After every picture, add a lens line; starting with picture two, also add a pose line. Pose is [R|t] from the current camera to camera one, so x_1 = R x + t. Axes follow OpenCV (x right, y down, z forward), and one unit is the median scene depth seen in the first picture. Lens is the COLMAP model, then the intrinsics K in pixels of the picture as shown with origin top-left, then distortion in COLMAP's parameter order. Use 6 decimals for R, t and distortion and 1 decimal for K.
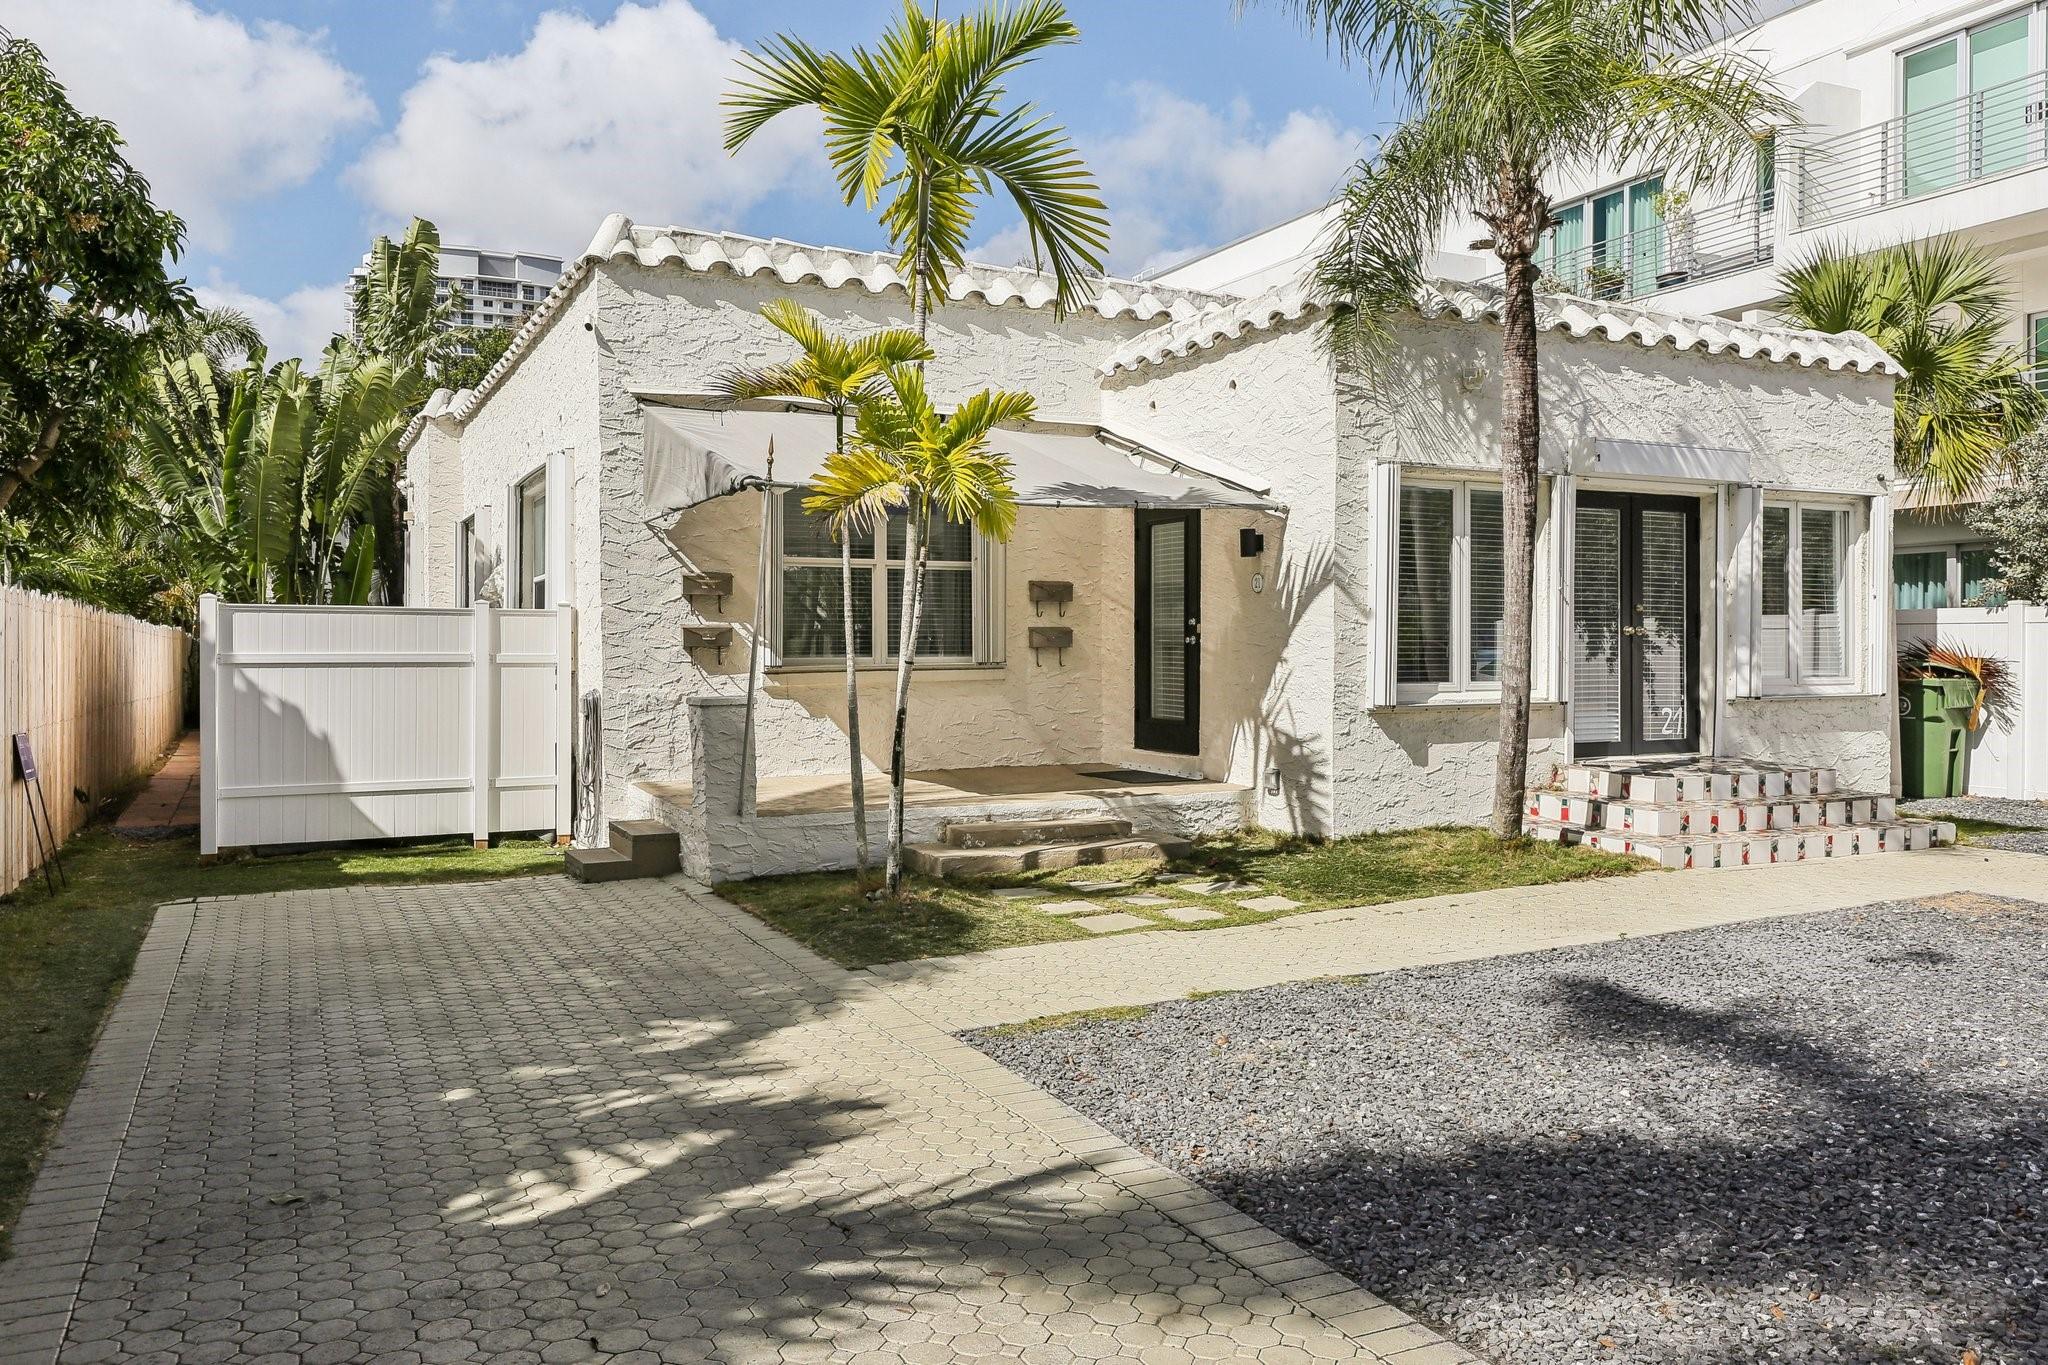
lens RADIAL K [[1480.9, 0, 1024.0], [0, 1480.9, 682.5], [0, 0, 1]] dist [0.000508, 0.002848]
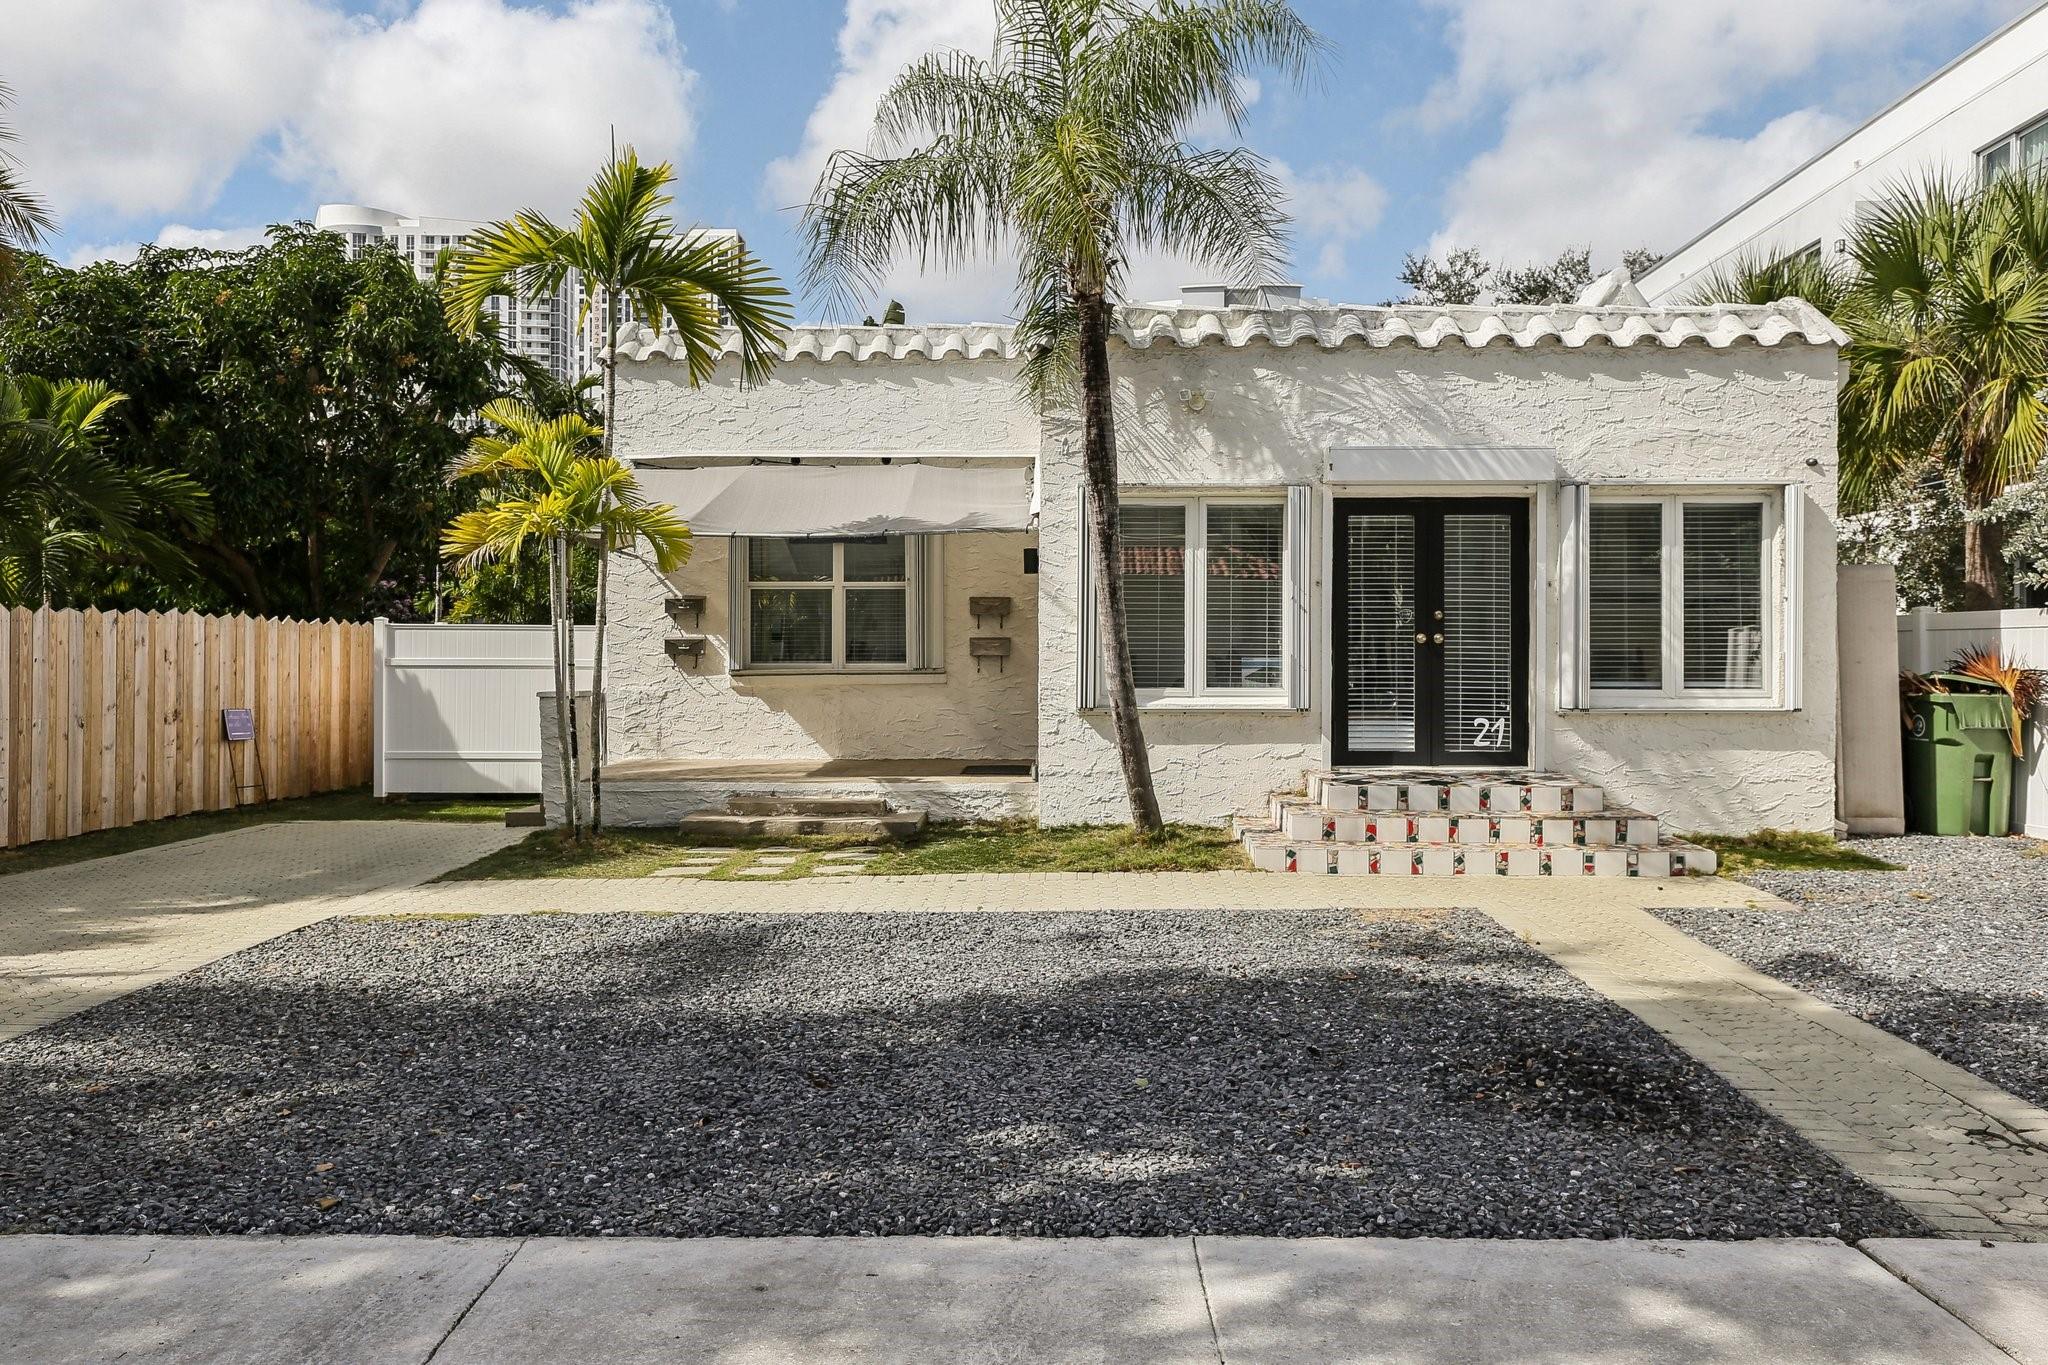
lens RADIAL K [[1480.9, 0, 1024.0], [0, 1480.9, 682.5], [0, 0, 1]] dist [0.000508, 0.002848]
pose [[0.885129, 0.009286, -0.465253, 0.628216], [-0.013606, 0.999890, -0.005928, 0.003561], [0.465147, 0.011577, 0.885158, 0.011404]]
